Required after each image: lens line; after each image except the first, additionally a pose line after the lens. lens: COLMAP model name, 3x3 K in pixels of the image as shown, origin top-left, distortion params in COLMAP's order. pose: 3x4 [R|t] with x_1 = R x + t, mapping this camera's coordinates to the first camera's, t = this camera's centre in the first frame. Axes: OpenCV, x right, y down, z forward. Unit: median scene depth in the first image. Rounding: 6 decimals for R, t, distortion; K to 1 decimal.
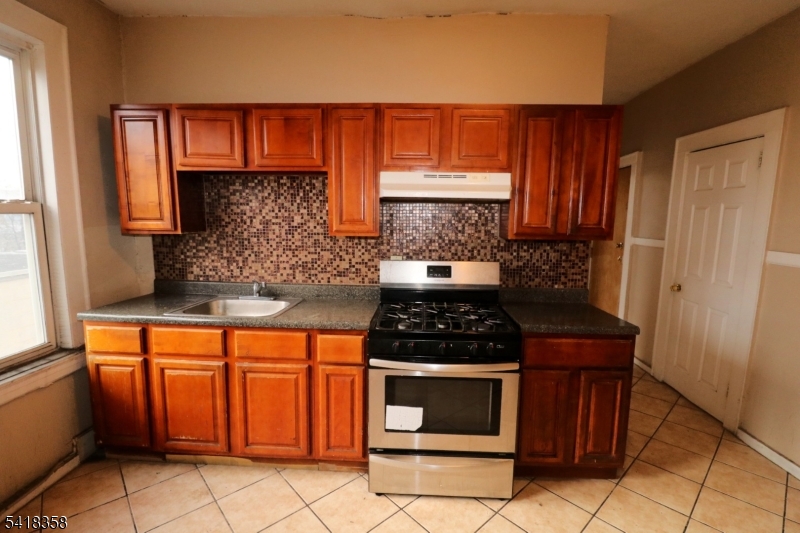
lens RADIAL K [[372.6, 0, 404.1], [0, 372.6, 269.3], [0, 0, 1]] dist [-0.007359, -0.007617]
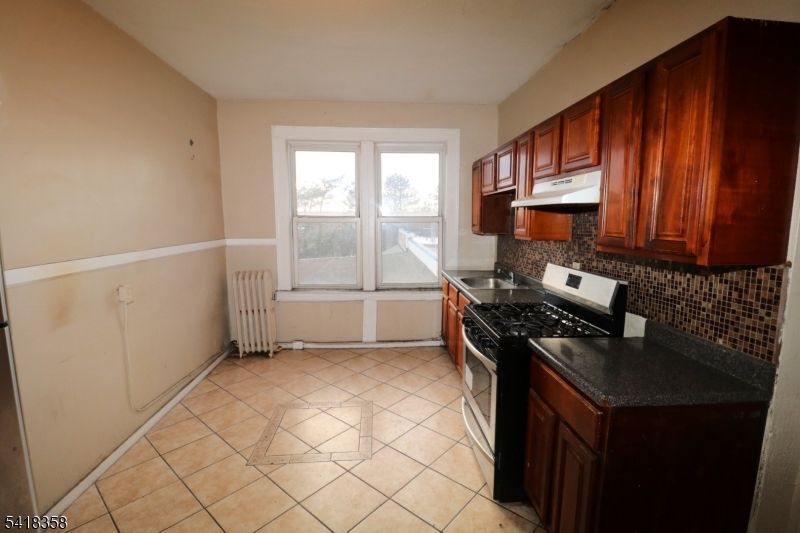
lens RADIAL K [[372.6, 0, 405.5], [0, 372.6, 271.1], [0, 0, 1]] dist [-0.007359, -0.007617]
pose [[0.117040, 0.122799, -0.985506, 0.920740], [-0.138213, 0.984683, 0.106282, -0.057239], [0.983463, 0.123771, 0.132220, 0.425518]]
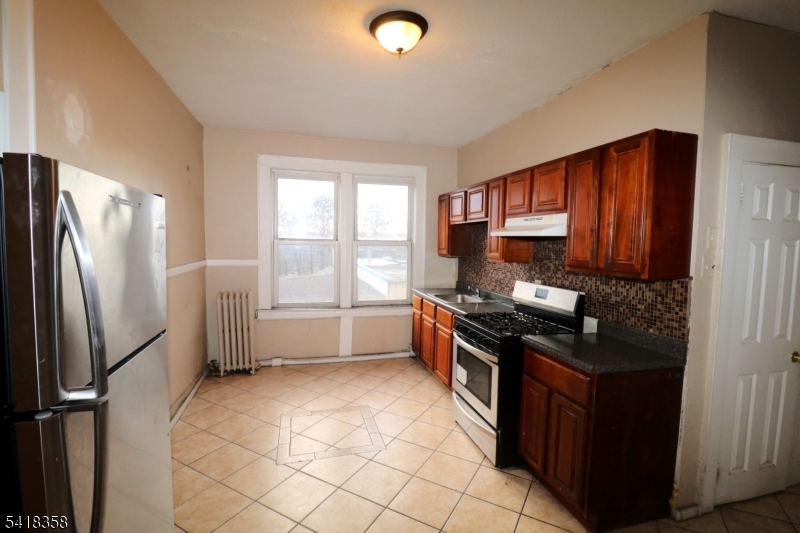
lens RADIAL K [[372.6, 0, 402.2], [0, 372.6, 270.0], [0, 0, 1]] dist [-0.007359, -0.007617]
pose [[0.306814, 0.064390, -0.949589, 1.061202], [-0.144649, 0.989274, 0.020344, -0.028557], [0.940713, 0.131115, 0.312837, 0.156772]]
